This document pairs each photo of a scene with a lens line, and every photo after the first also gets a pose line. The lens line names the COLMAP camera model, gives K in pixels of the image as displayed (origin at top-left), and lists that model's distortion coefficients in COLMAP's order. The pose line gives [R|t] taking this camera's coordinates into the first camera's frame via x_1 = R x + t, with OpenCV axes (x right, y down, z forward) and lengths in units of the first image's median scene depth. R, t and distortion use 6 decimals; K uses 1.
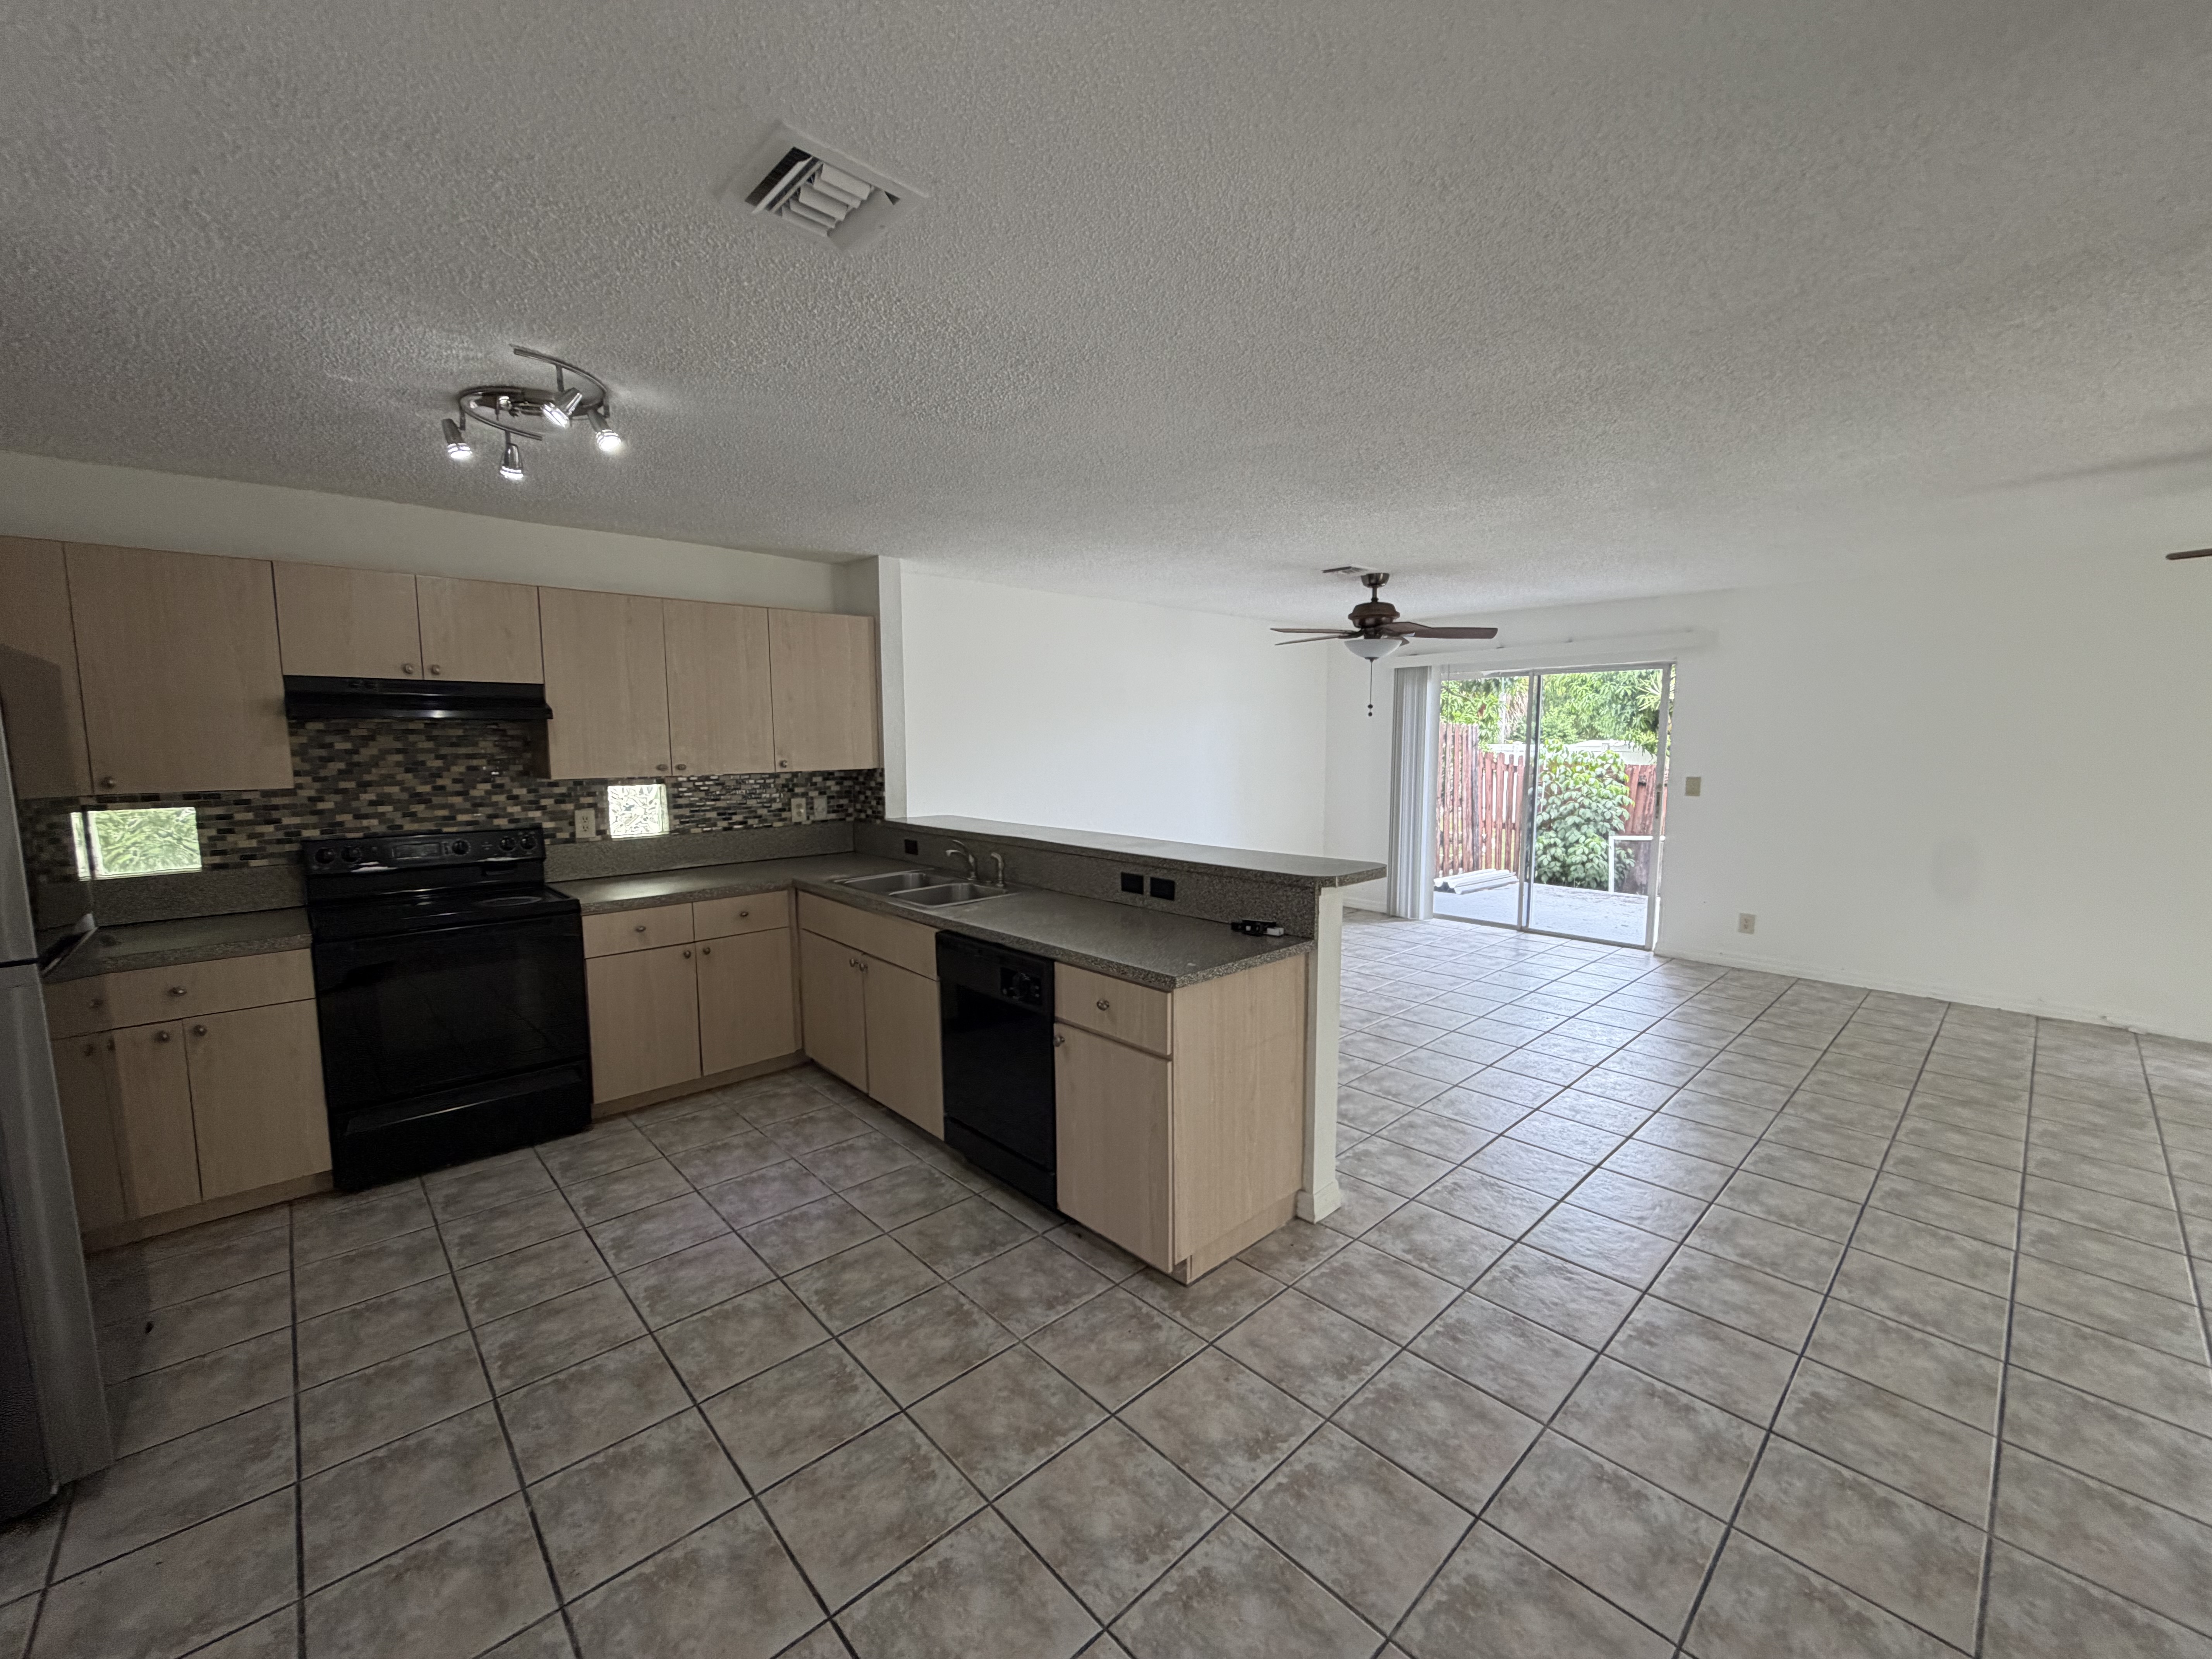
lens RADIAL K [[885.3, 0, 1098.5], [0, 885.3, 827.6], [0, 0, 1]] dist [-0.000151, -0.000122]
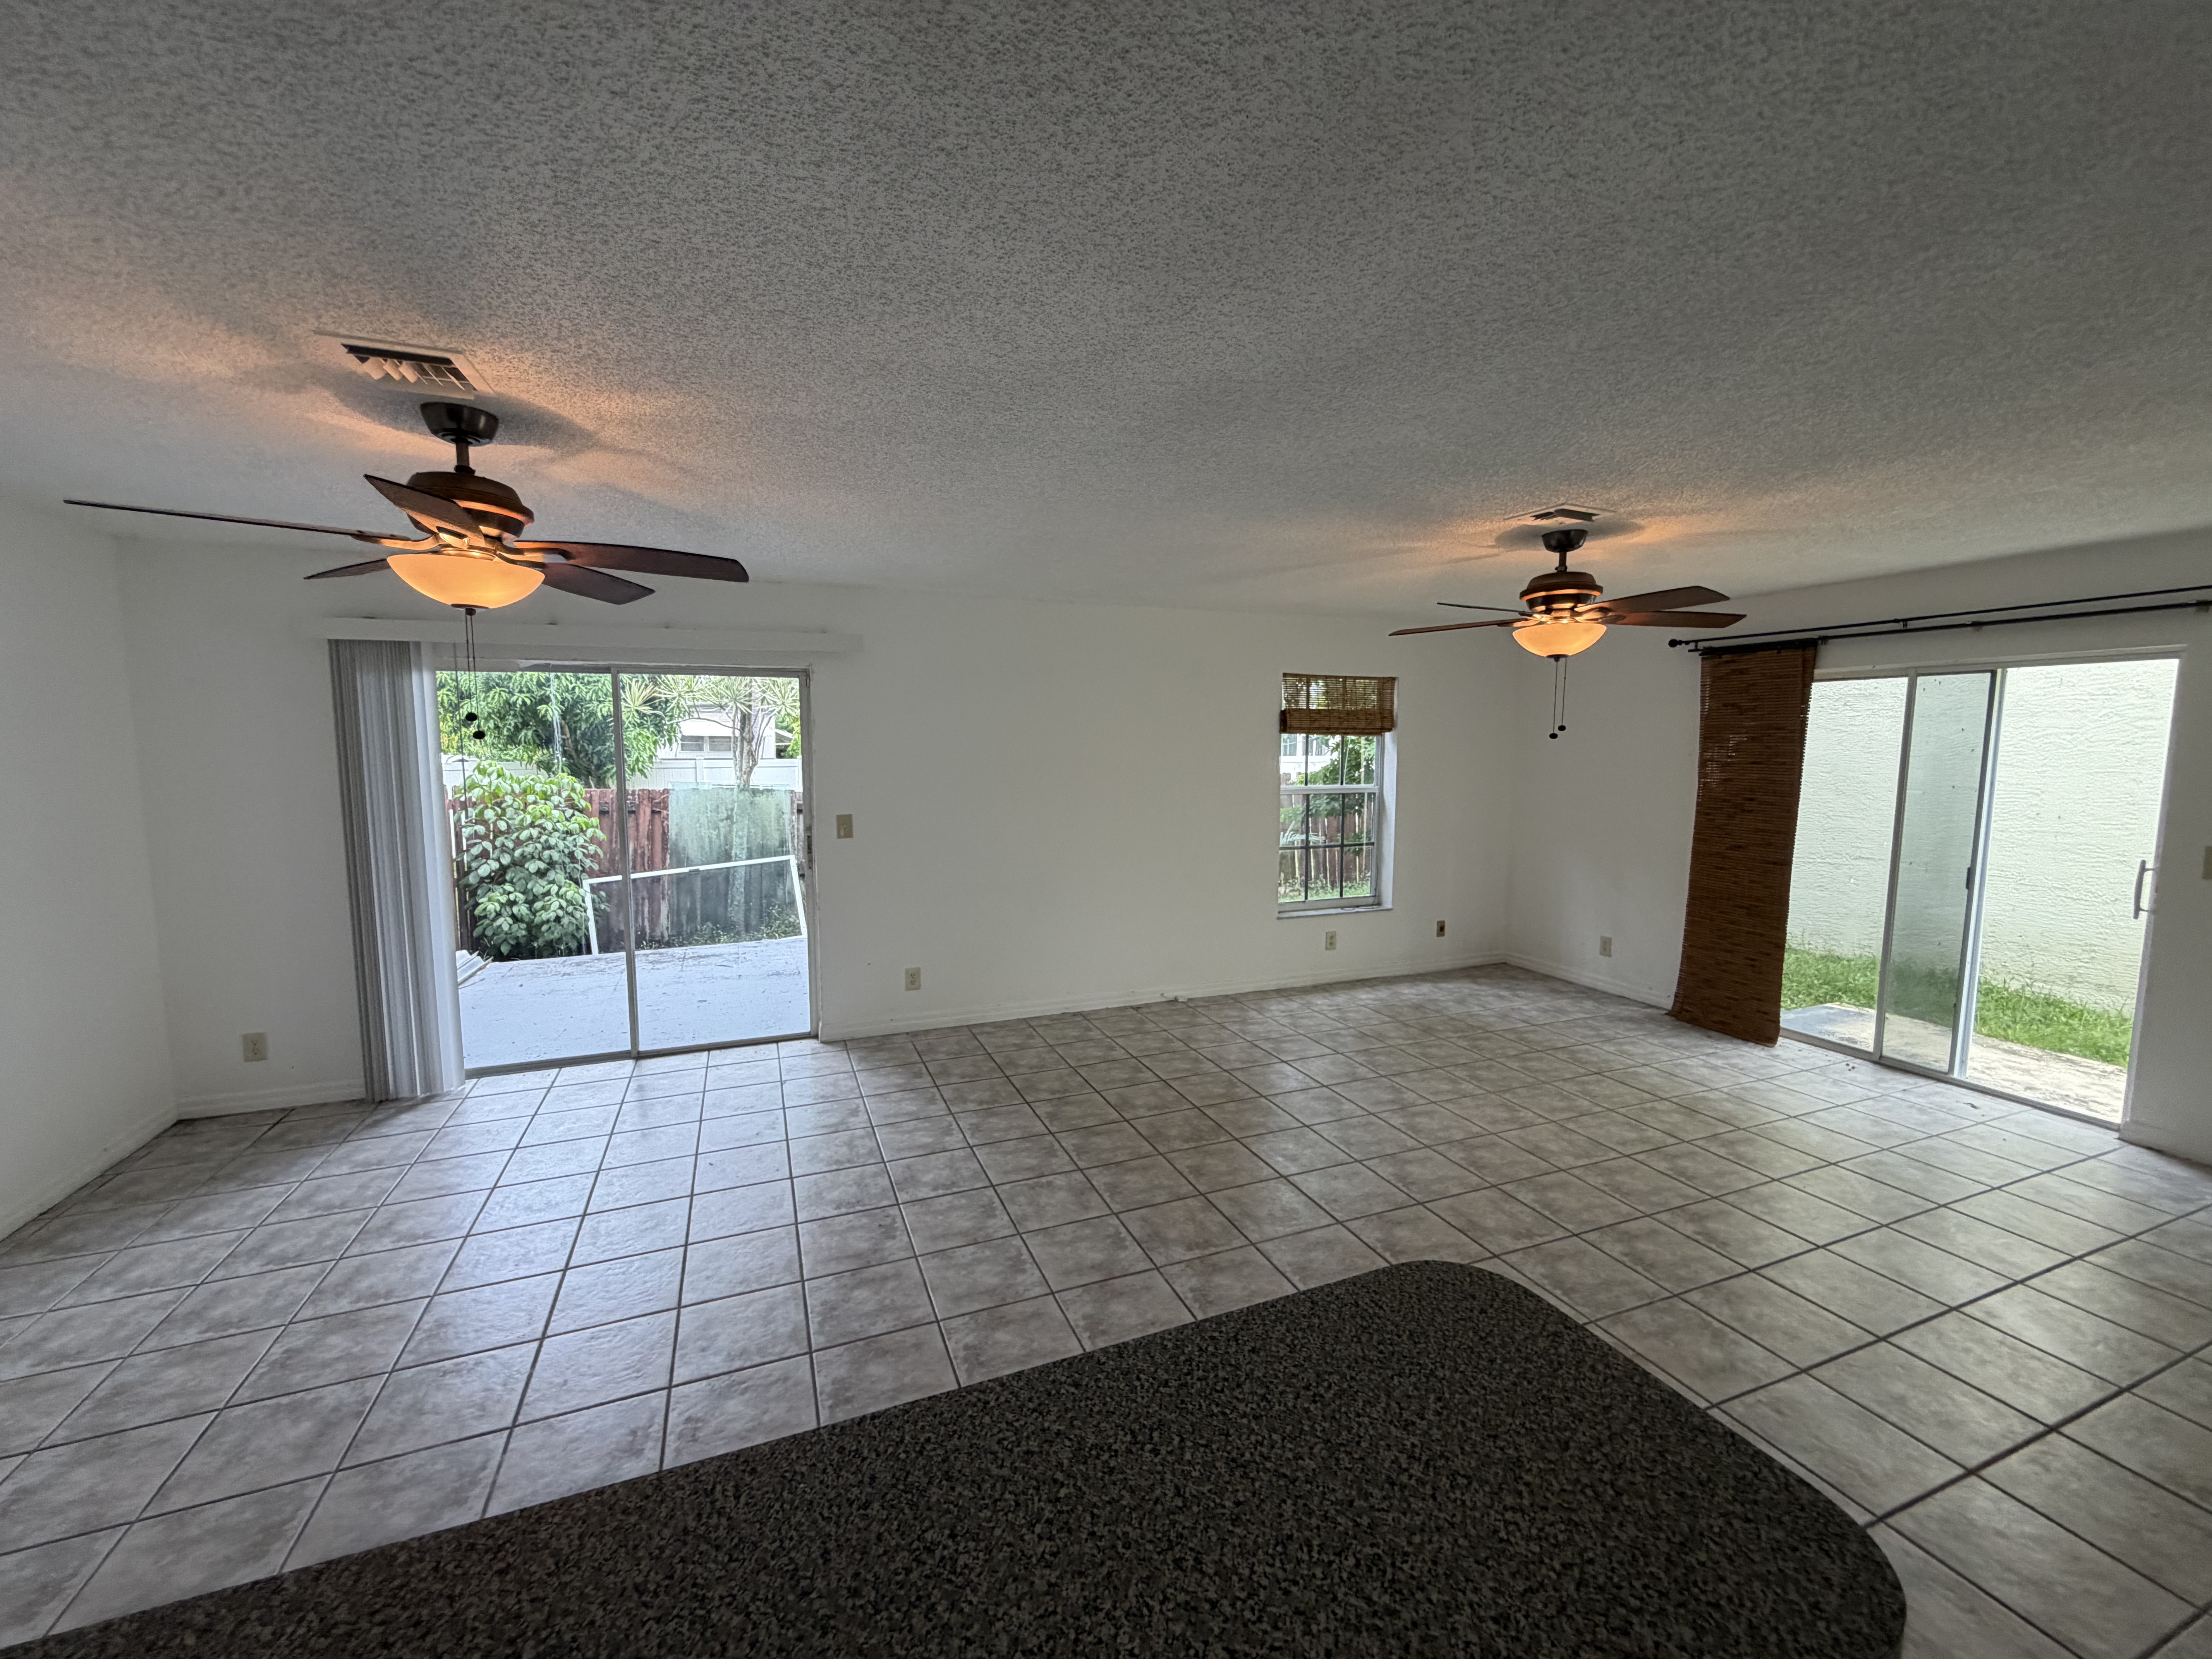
lens RADIAL K [[881.0, 0, 1096.3], [0, 881.0, 826.5], [0, 0, 1]] dist [0.001047, 0.000046]
pose [[0.357460, -0.084894, 0.930062, 0.010536], [0.096409, 0.993894, 0.053667, -0.117746], [-0.928939, 0.070482, 0.363461, 0.866029]]
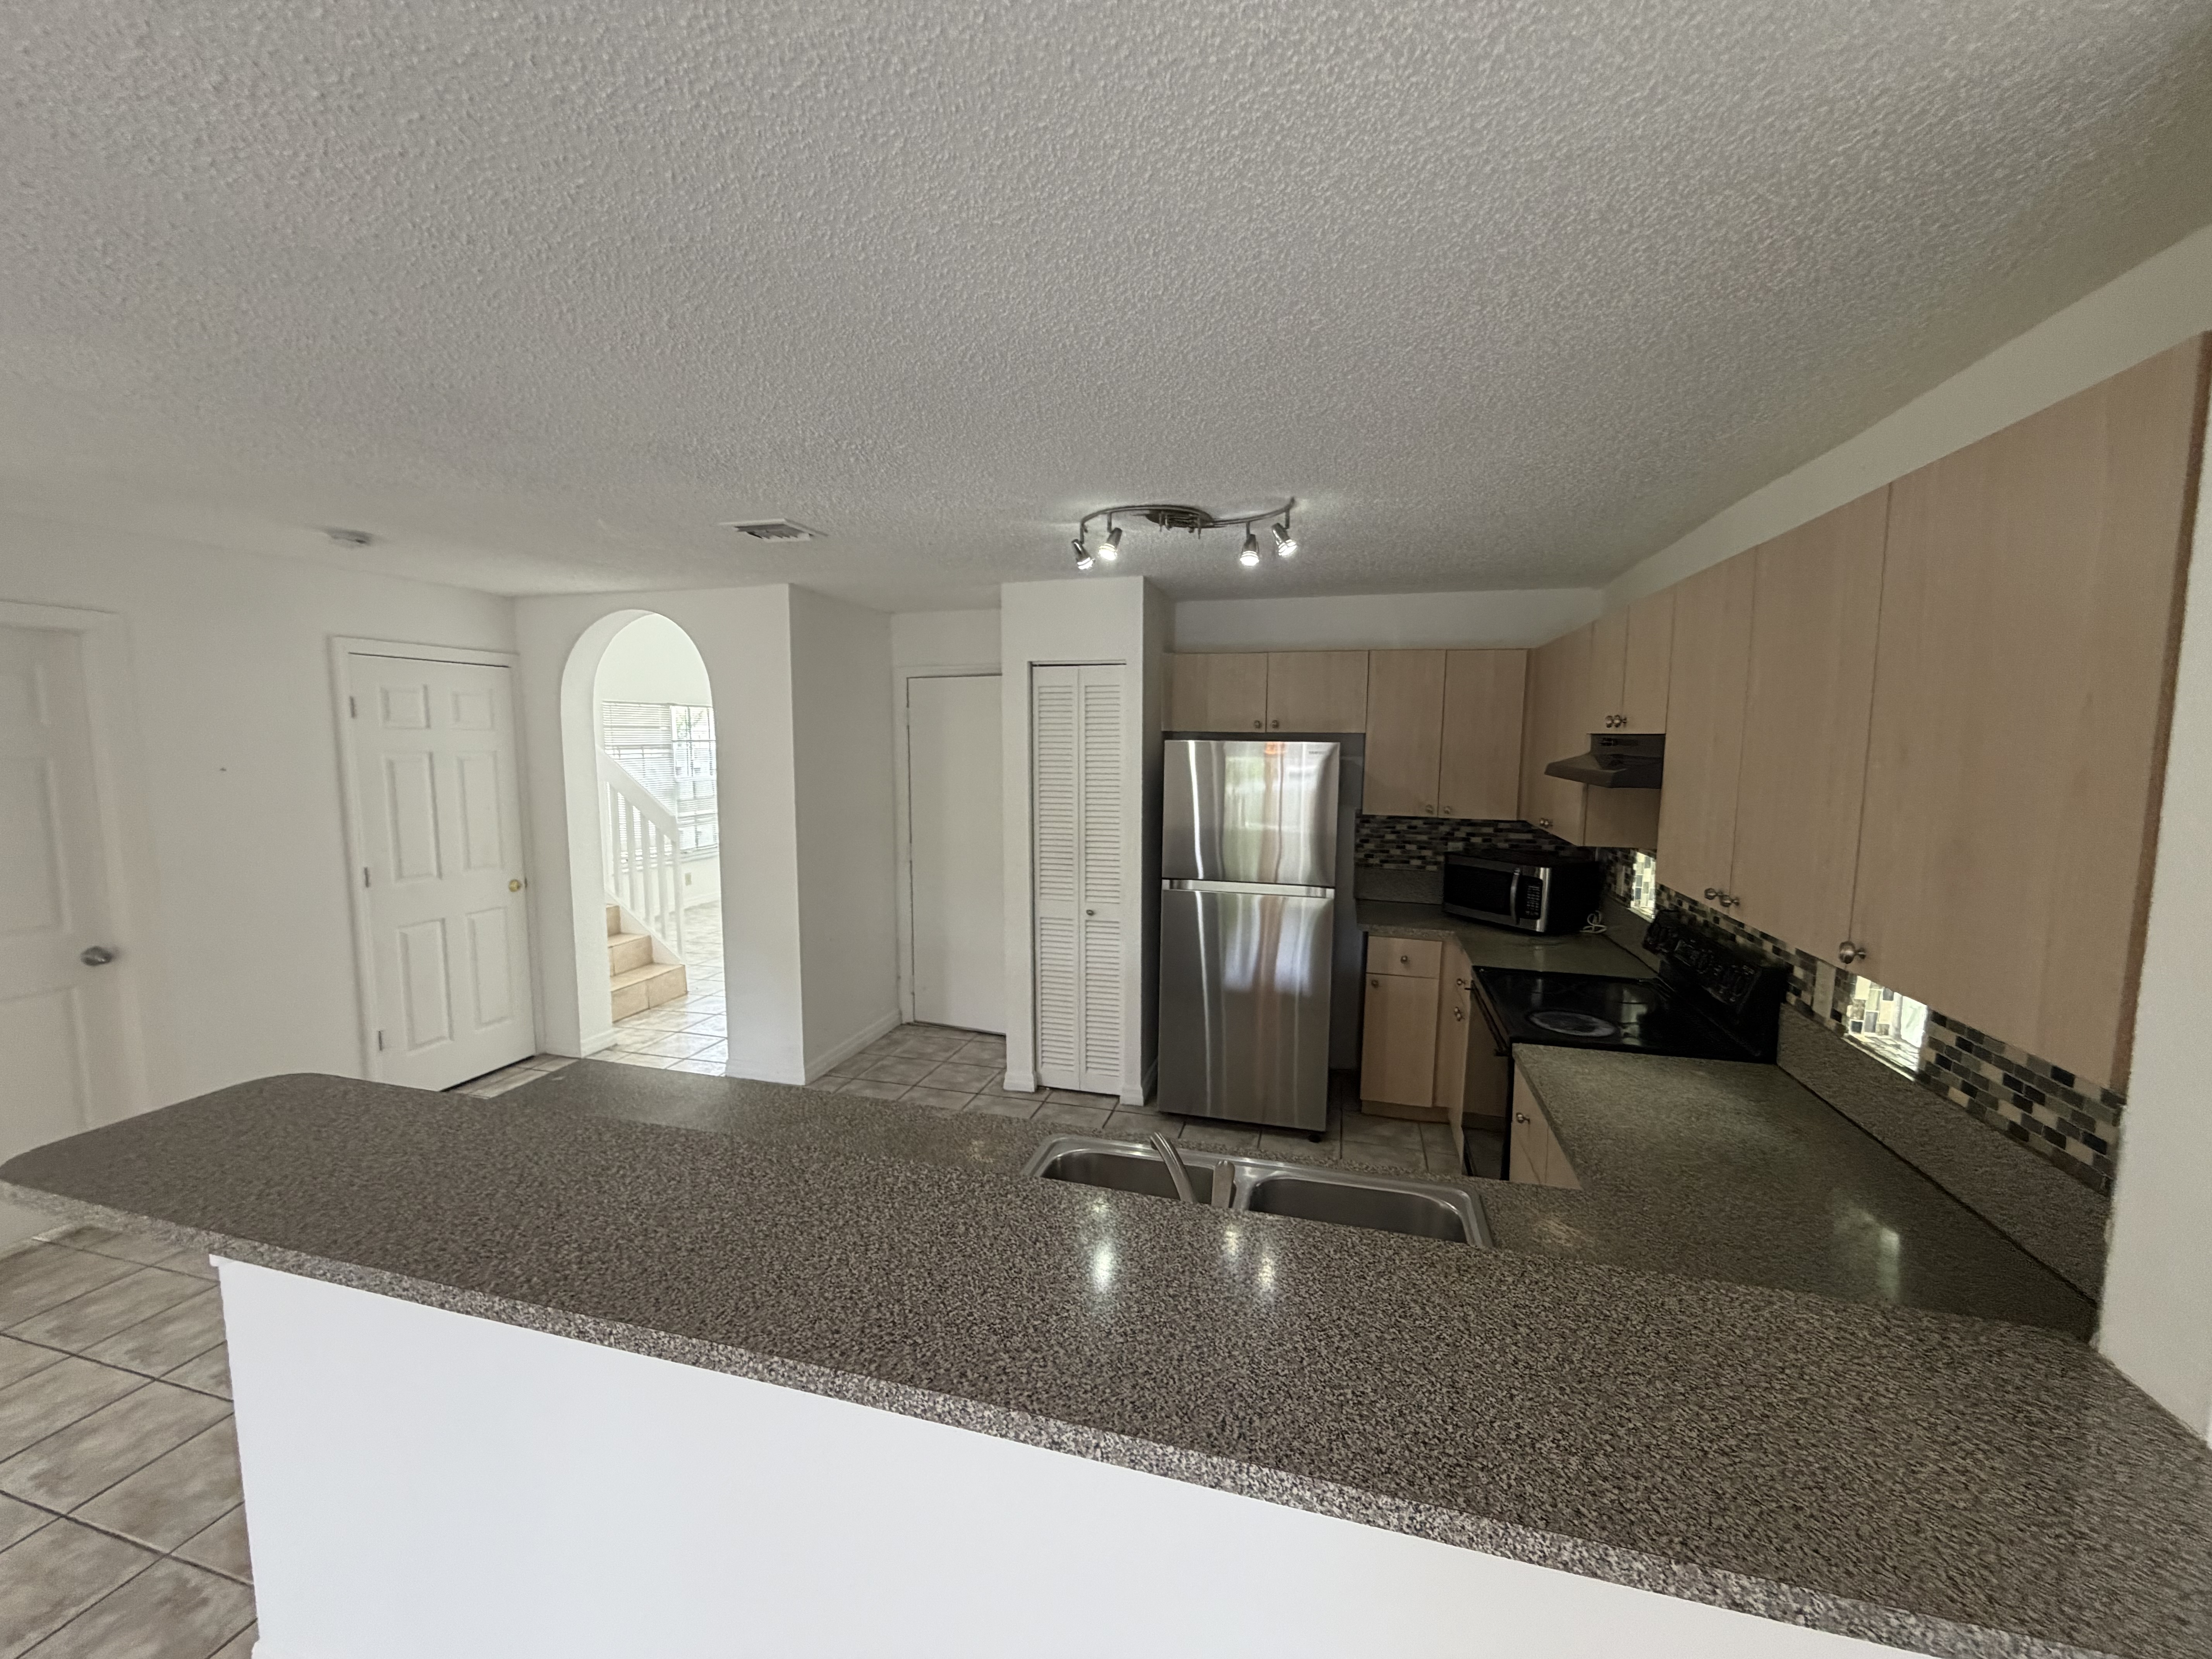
lens RADIAL K [[879.0, 0, 1110.4], [0, 879.0, 830.6], [0, 0, 1]] dist [0.000267, -0.000037]
pose [[-0.847473, 0.053072, -0.528179, 0.060391], [-0.059414, 0.979255, 0.193728, -0.209246], [0.527503, 0.195560, -0.826738, 1.441033]]
